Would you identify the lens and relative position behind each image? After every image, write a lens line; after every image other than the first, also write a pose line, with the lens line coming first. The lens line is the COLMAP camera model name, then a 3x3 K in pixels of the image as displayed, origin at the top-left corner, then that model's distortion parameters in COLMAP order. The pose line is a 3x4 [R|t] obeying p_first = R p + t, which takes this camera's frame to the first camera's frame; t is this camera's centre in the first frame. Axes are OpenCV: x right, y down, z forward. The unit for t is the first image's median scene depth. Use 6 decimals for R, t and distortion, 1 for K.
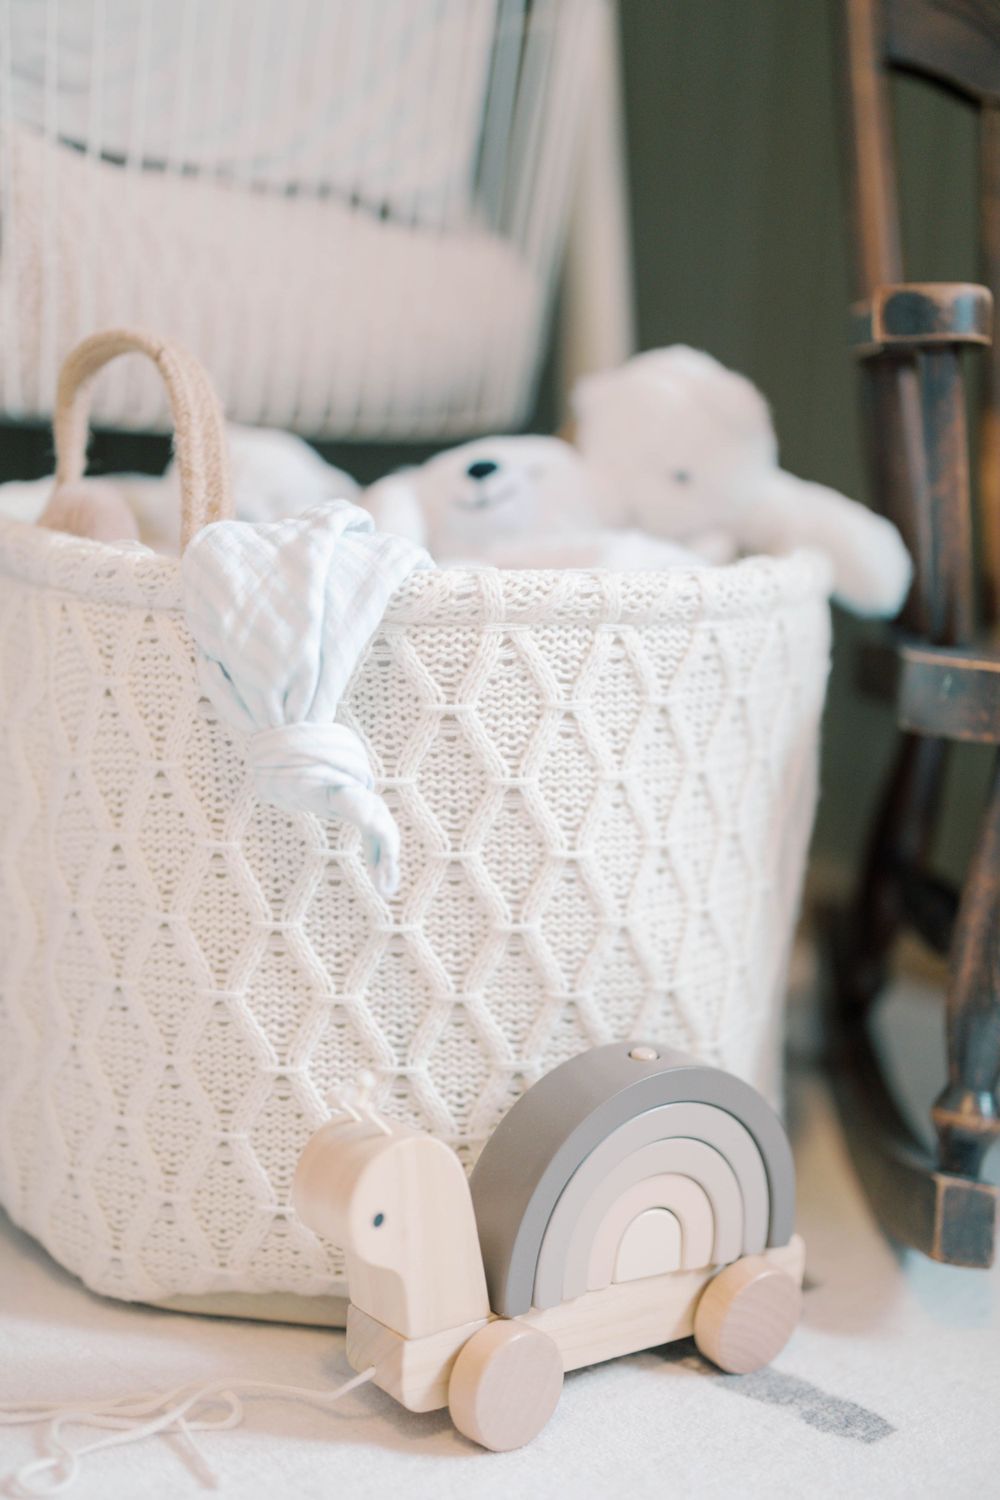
lens RADIAL K [[2232.4, 0, 500.0], [0, 2232.4, 750.0], [0, 0, 1]] dist [0.013524, -0.001630]
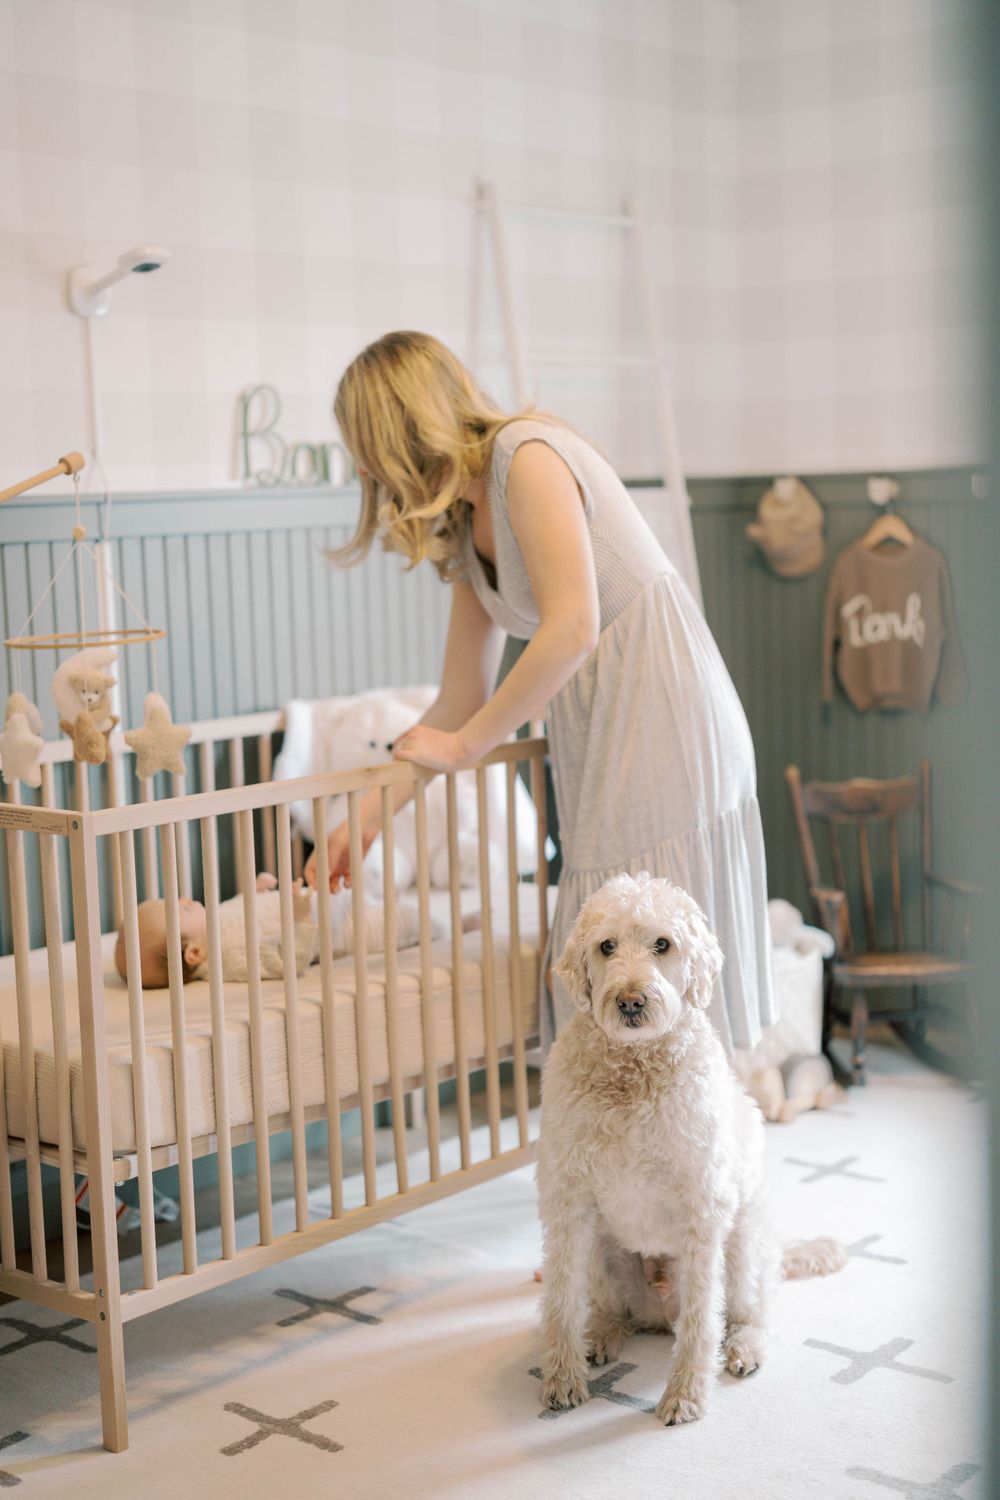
lens RADIAL K [[2191.1, 0, 500.0], [0, 2191.1, 750.0], [0, 0, 1]] dist [0.013071, 0.058409]
pose [[0.989236, -0.105822, 0.101060, -1.108591], [0.111877, 0.992129, -0.056242, -0.369438], [-0.094313, 0.066943, 0.993289, -4.213113]]
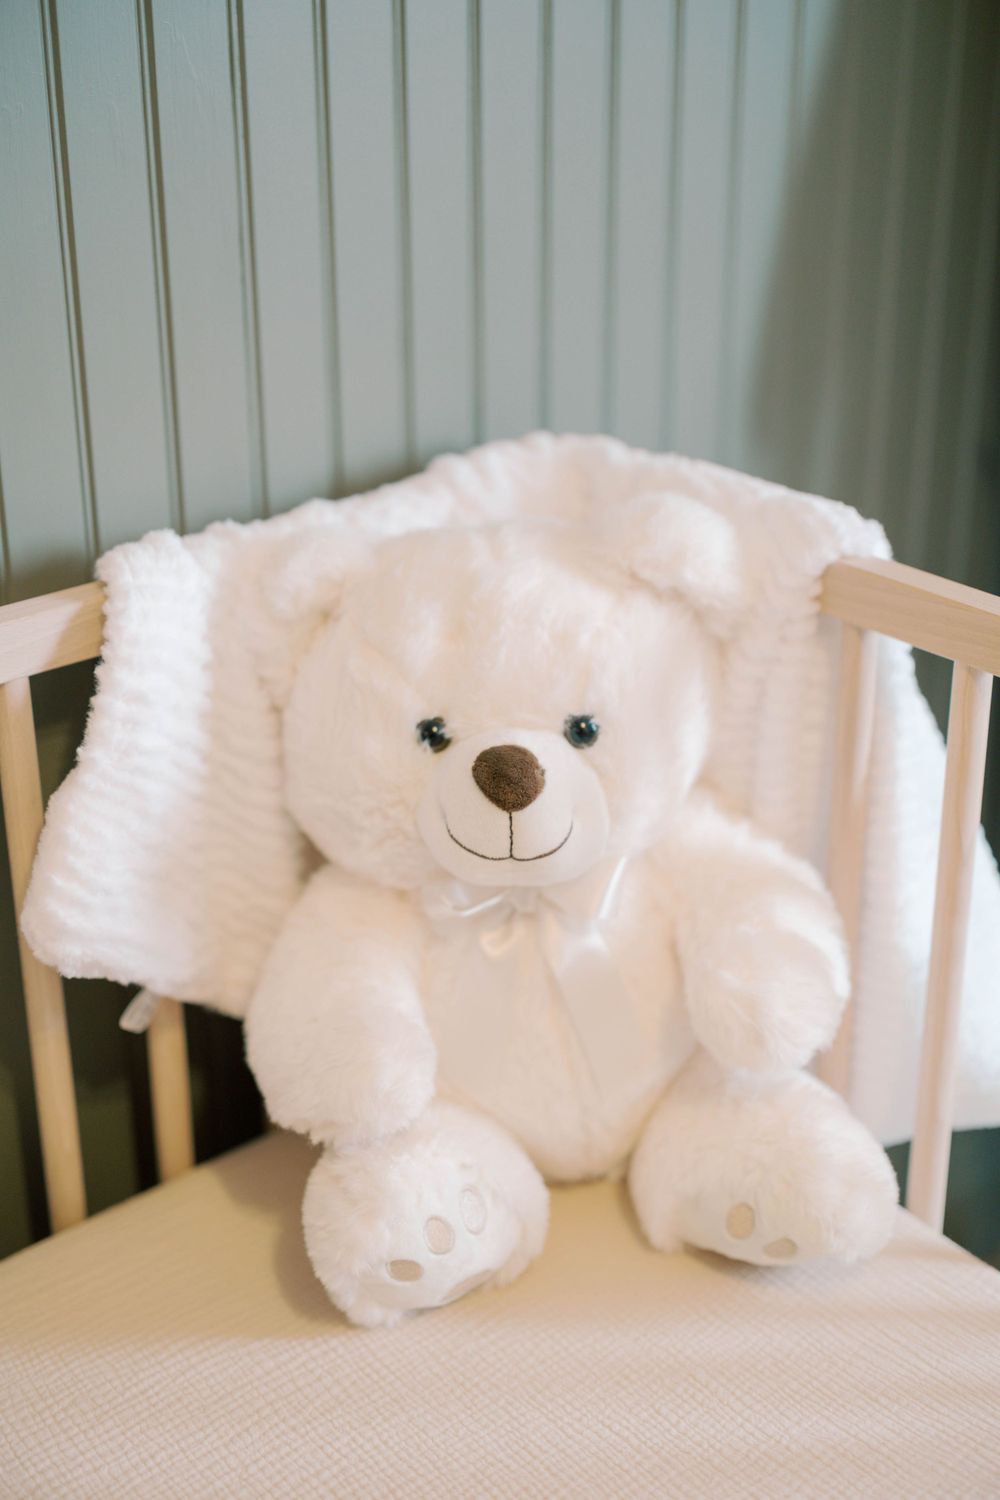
lens RADIAL K [[2232.4, 0, 500.0], [0, 2232.4, 750.0], [0, 0, 1]] dist [0.013524, -0.001630]
pose [[0.997476, -0.050816, -0.049596, -0.789734], [0.061531, 0.967174, 0.246551, -0.999655], [0.035439, -0.248981, 0.967860, -0.535271]]
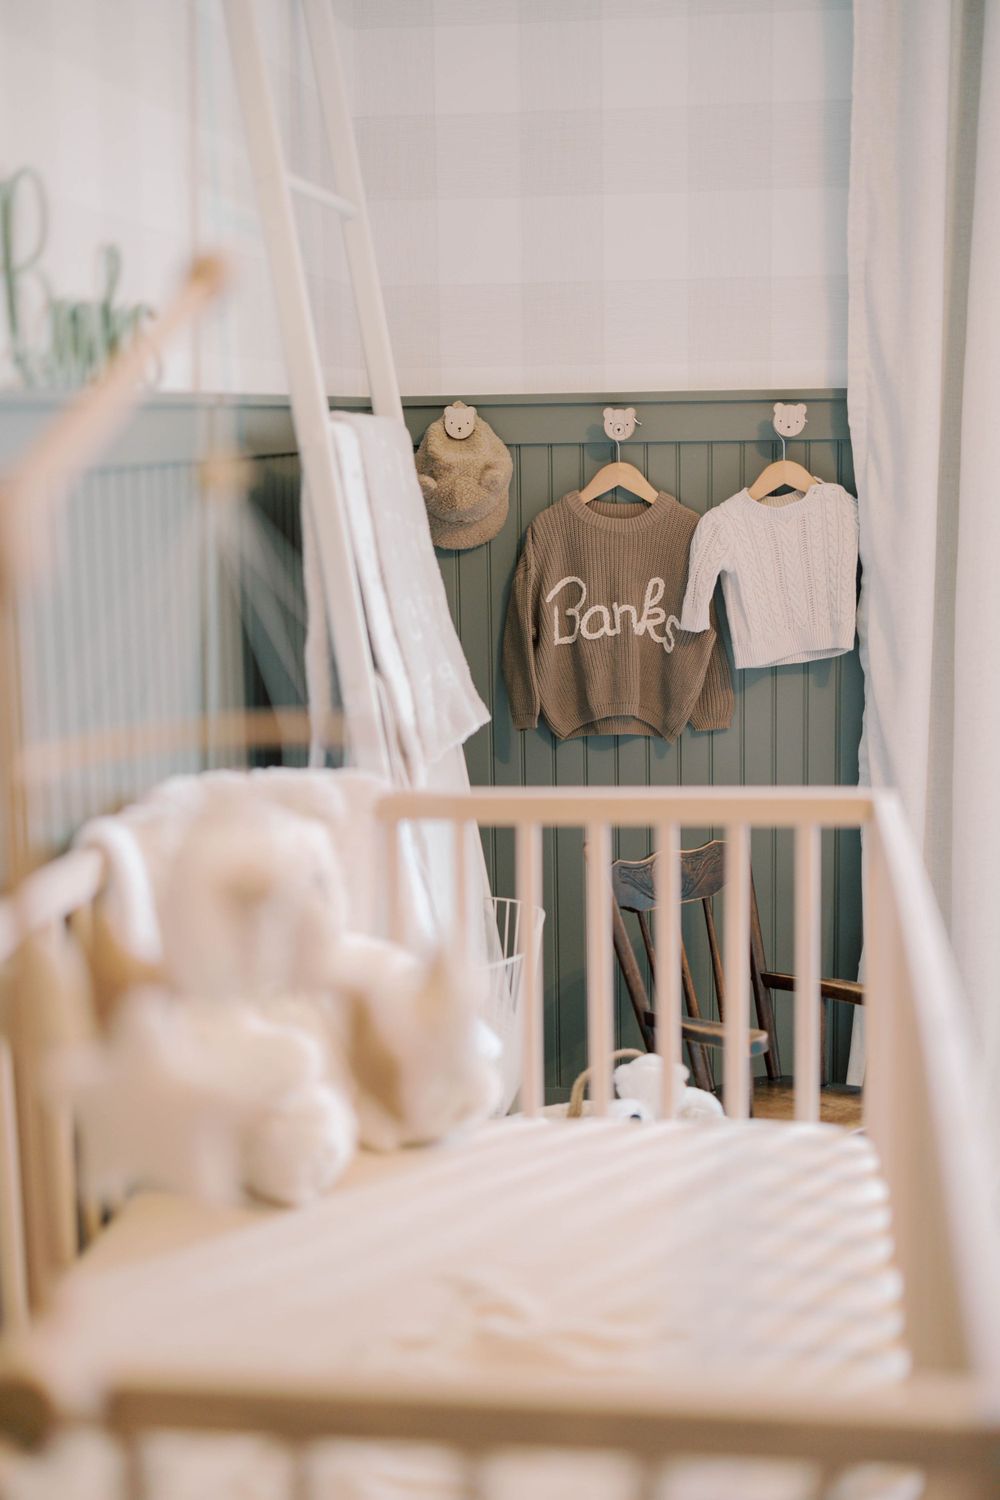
lens RADIAL K [[2129.6, 0, 500.0], [0, 2129.6, 750.0], [0, 0, 1]] dist [0.009838, 0.026395]
pose [[0.761279, -0.171943, 0.625212, -2.179707], [0.178903, 0.982473, 0.052357, -0.934761], [-0.623256, 0.071994, 0.778697, -1.375479]]
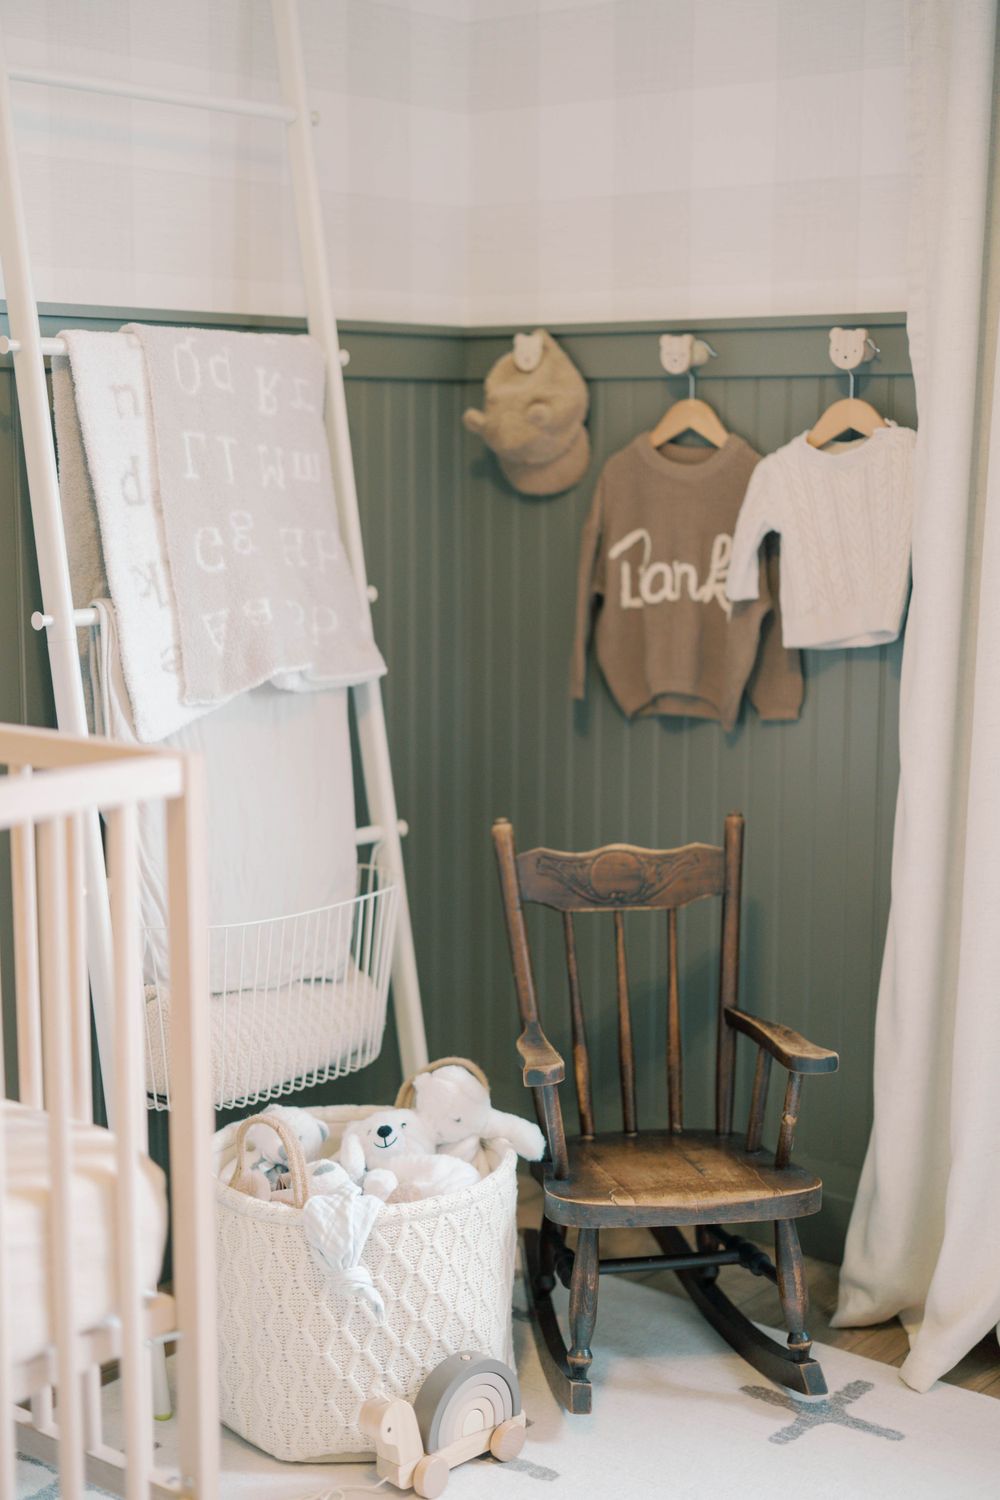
lens RADIAL K [[2129.6, 0, 500.0], [0, 2129.6, 750.0], [0, 0, 1]] dist [0.009838, 0.026395]
pose [[0.989023, -0.078503, 0.125181, -0.179966], [0.081772, 0.996426, -0.021183, -0.597978], [-0.123071, 0.031186, 0.991908, -1.817495]]
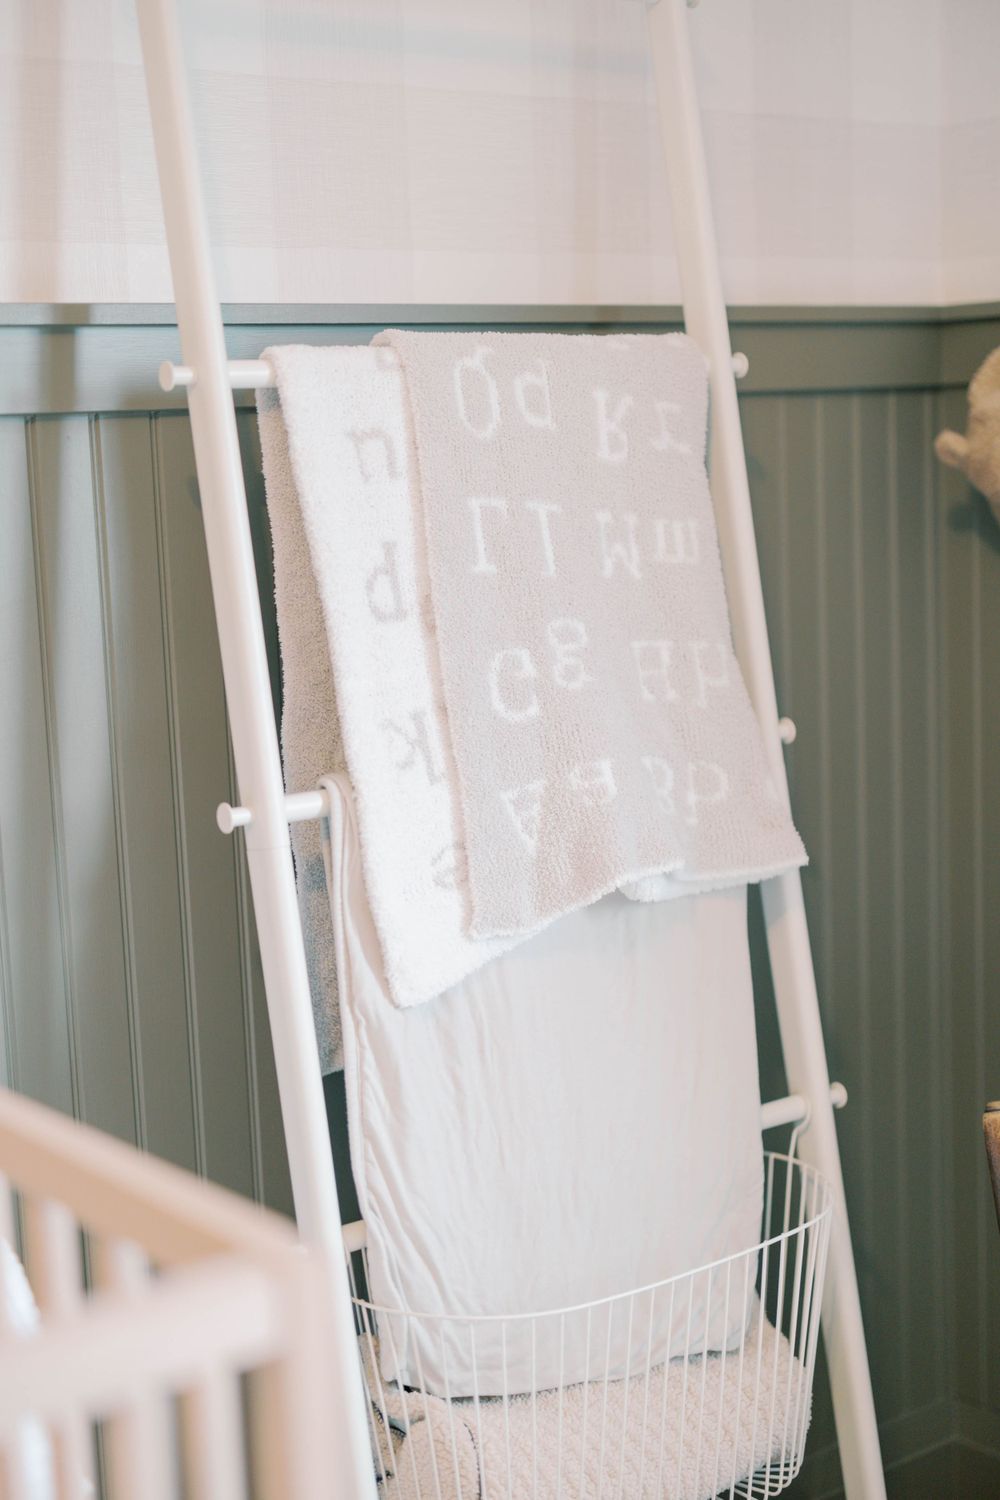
lens RADIAL K [[2148.9, 0, 500.0], [0, 2148.9, 750.0], [0, 0, 1]] dist [0.013122, -0.047544]
pose [[0.990905, -0.085619, -0.103807, -0.004112], [0.082065, 0.995901, -0.038045, -0.853652], [0.106639, 0.029180, 0.993870, -0.655506]]
